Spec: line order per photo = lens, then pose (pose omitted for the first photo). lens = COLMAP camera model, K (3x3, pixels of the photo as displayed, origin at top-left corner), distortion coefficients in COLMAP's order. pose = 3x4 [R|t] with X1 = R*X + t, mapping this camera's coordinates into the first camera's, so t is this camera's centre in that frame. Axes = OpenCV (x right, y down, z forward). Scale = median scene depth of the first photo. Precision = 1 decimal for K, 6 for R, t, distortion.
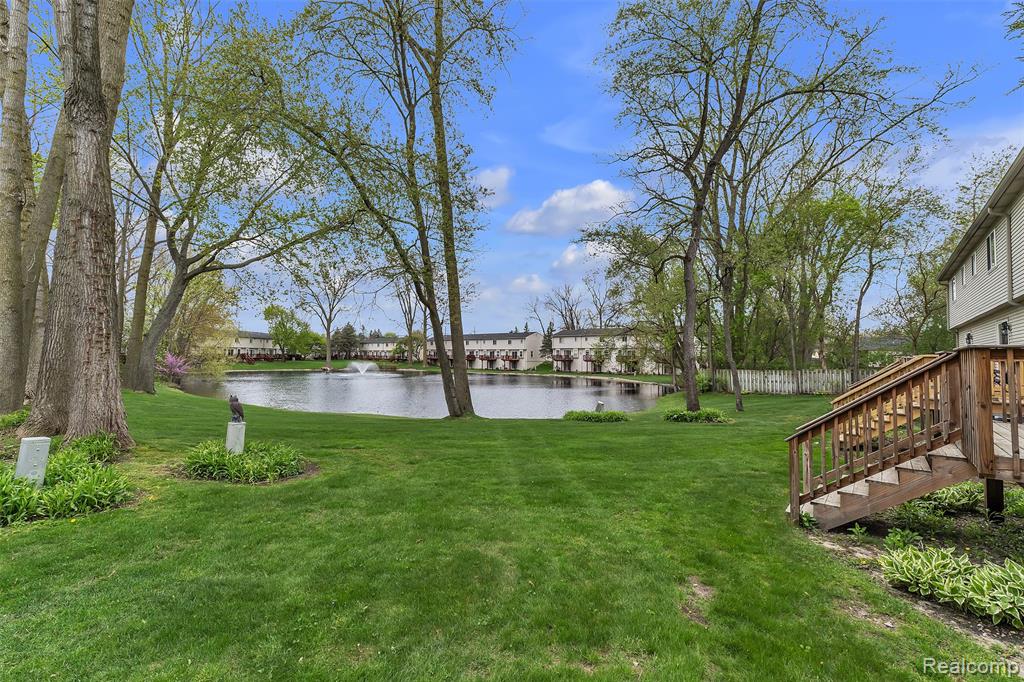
lens RADIAL K [[426.8, 0, 512.0], [0, 426.8, 341.0], [0, 0, 1]] dist [-0.001968, -0.000233]
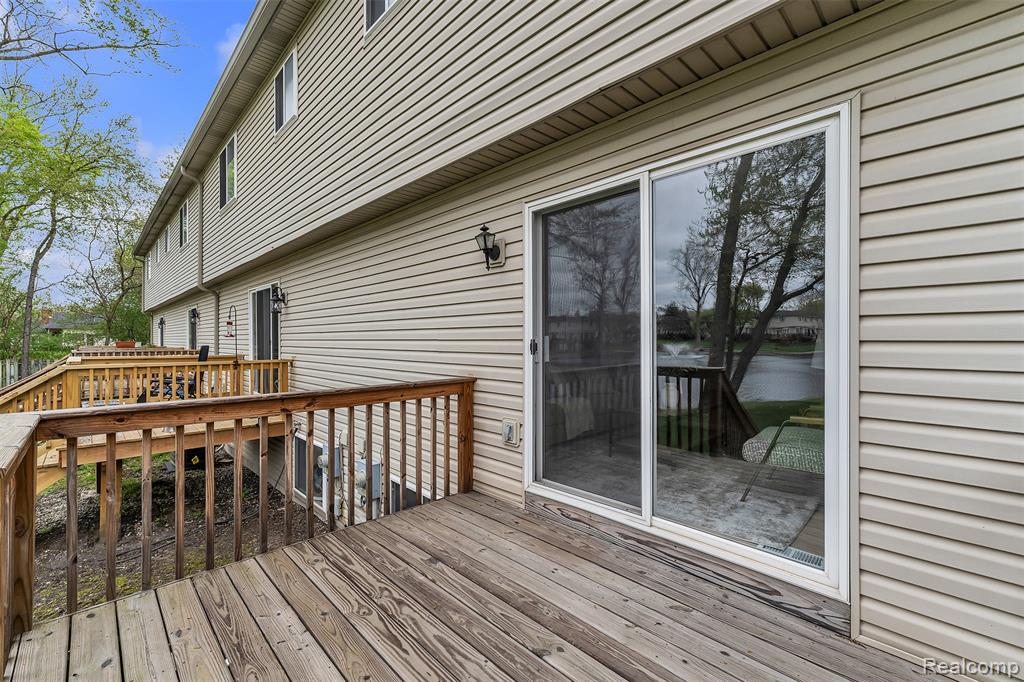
lens RADIAL K [[426.8, 0, 512.0], [0, 426.8, 341.0], [0, 0, 1]] dist [-0.001968, -0.000233]
pose [[0.073957, -0.014154, 0.997161, 0.043192], [-0.040627, 0.999026, 0.017194, -0.002738], [-0.996434, -0.041783, 0.073310, 0.036692]]
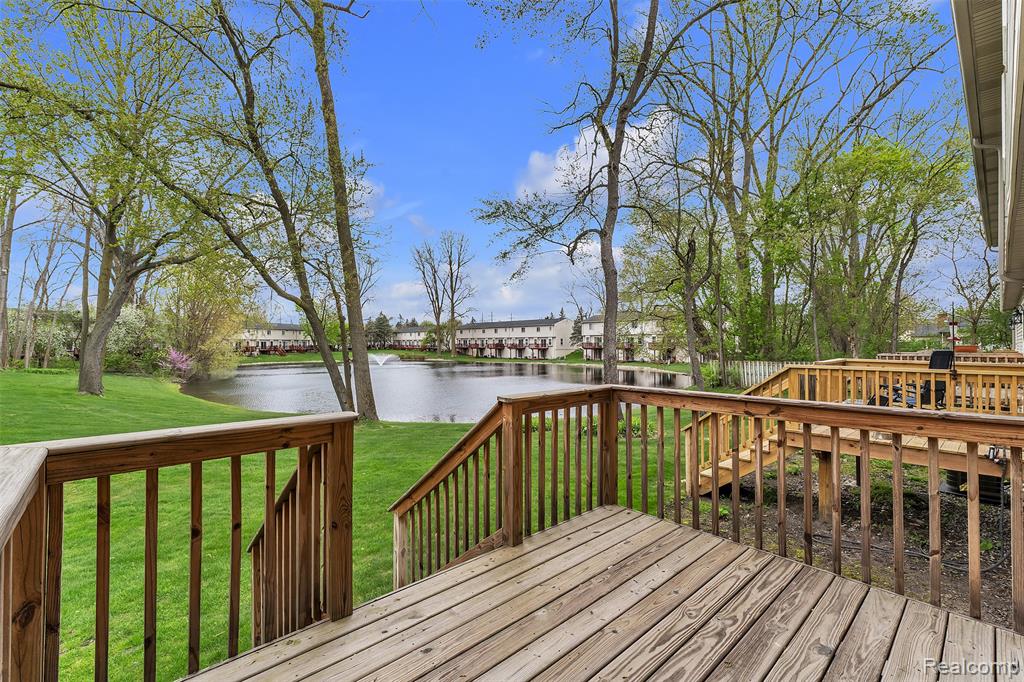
lens RADIAL K [[442.7, 0, 512.0], [0, 442.7, 341.0], [0, 0, 1]] dist [-0.000679, -0.000194]
pose [[0.992583, -0.015419, -0.120590, 0.055595], [0.019284, 0.999335, 0.030947, -0.003117], [0.120033, -0.033043, 0.992220, 0.024252]]
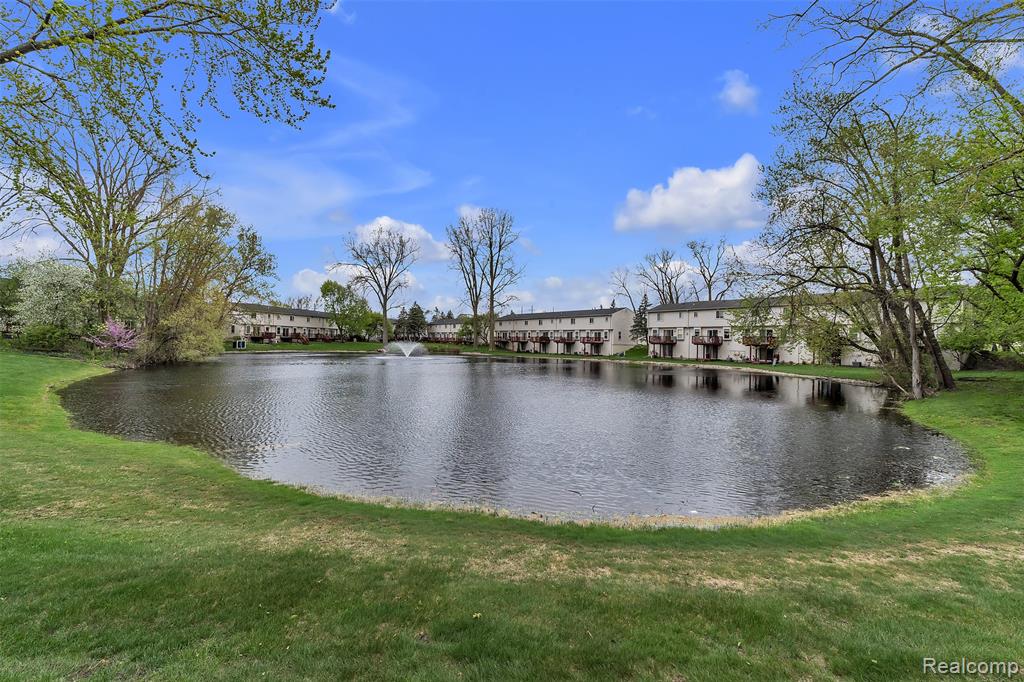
lens RADIAL K [[426.8, 0, 512.0], [0, 426.8, 341.0], [0, 0, 1]] dist [-0.001968, -0.000233]
pose [[0.980485, 0.008329, -0.196418, 0.006018], [-0.002347, 0.999527, 0.030668, 0.017247], [0.196580, -0.029608, 0.980041, 0.186146]]
